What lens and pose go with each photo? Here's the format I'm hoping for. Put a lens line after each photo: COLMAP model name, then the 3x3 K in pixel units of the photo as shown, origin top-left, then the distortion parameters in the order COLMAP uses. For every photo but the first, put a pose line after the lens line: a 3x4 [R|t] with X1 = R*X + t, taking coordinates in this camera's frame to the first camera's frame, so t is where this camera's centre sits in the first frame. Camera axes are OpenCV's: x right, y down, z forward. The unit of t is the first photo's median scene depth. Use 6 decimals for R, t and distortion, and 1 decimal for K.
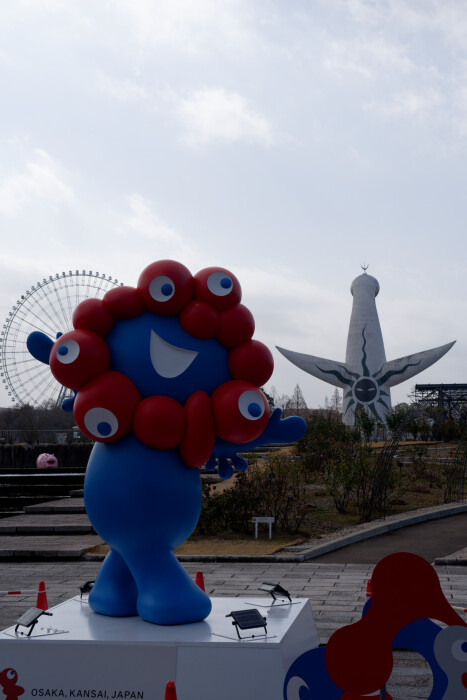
lens RADIAL K [[1038.1, 0, 228.5], [0, 1038.1, 354.0], [0, 0, 1]] dist [0.146805, 0.000000]
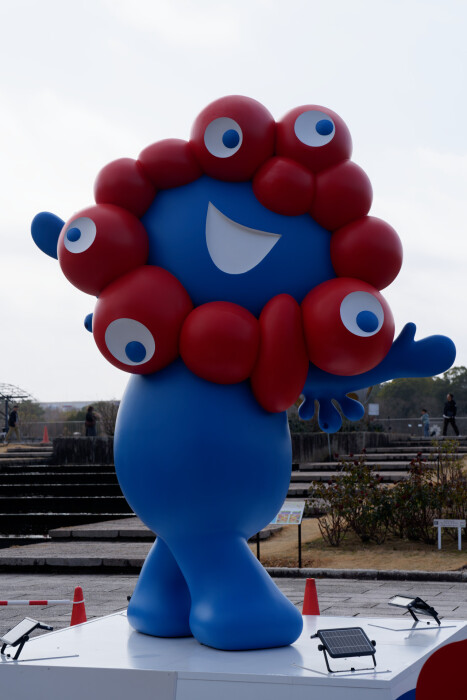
lens RADIAL K [[1337.8, 0, 233.6], [0, 1337.8, 344.5], [0, 0, 1]] dist [0.194162, 0.000000]
pose [[0.987168, -0.011939, -0.159235, 0.071750], [0.013634, 0.999861, 0.009561, 0.056385], [0.159099, -0.011609, 0.987194, 0.163653]]
